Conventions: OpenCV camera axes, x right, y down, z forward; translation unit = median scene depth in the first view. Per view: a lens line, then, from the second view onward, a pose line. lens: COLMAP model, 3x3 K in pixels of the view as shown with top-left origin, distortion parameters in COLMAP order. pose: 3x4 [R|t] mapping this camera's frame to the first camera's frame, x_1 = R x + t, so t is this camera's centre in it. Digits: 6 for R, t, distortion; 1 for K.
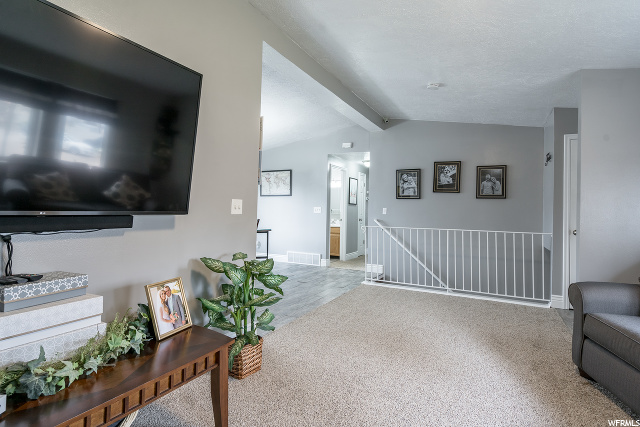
lens RADIAL K [[345.3, 0, 329.2], [0, 345.3, 202.0], [0, 0, 1]] dist [-0.002364, 0.000815]
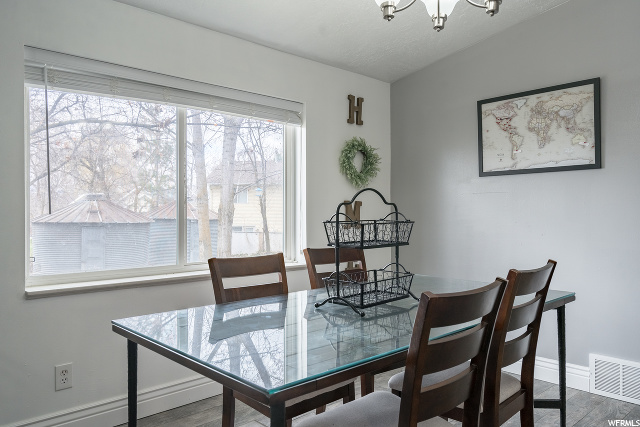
lens RADIAL K [[481.2, 0, 317.8], [0, 481.2, 213.8], [0, 0, 1]] dist [-0.010811, -0.005511]
pose [[0.937470, -0.016142, -0.347691, -0.241686], [0.021128, 0.999721, 0.010553, 0.014975], [0.347424, -0.017239, 0.937550, 0.661934]]
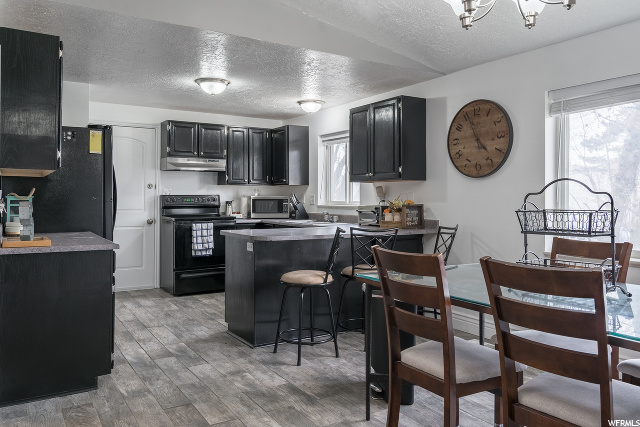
lens RADIAL K [[496.5, 0, 323.4], [0, 496.5, 197.4], [0, 0, 1]] dist [0.009210, 0.001535]
pose [[-0.493332, -0.017560, -0.869664, 0.088942], [0.002740, 0.999760, -0.021741, 0.022109], [0.869837, -0.013109, -0.493165, 1.041880]]
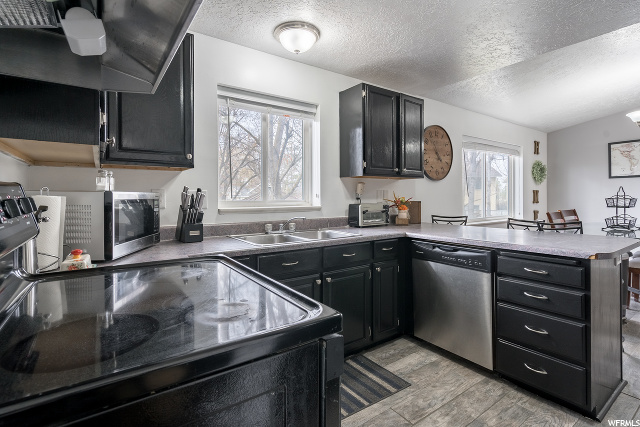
lens RADIAL K [[310.8, 0, 320.4], [0, 310.8, 199.1], [0, 0, 1]] dist [0.004914, 0.000377]
pose [[0.895120, -0.019440, -0.445401, -0.583403], [0.028318, 0.999511, 0.013287, 0.001156], [0.444924, -0.024506, 0.895233, 0.199844]]
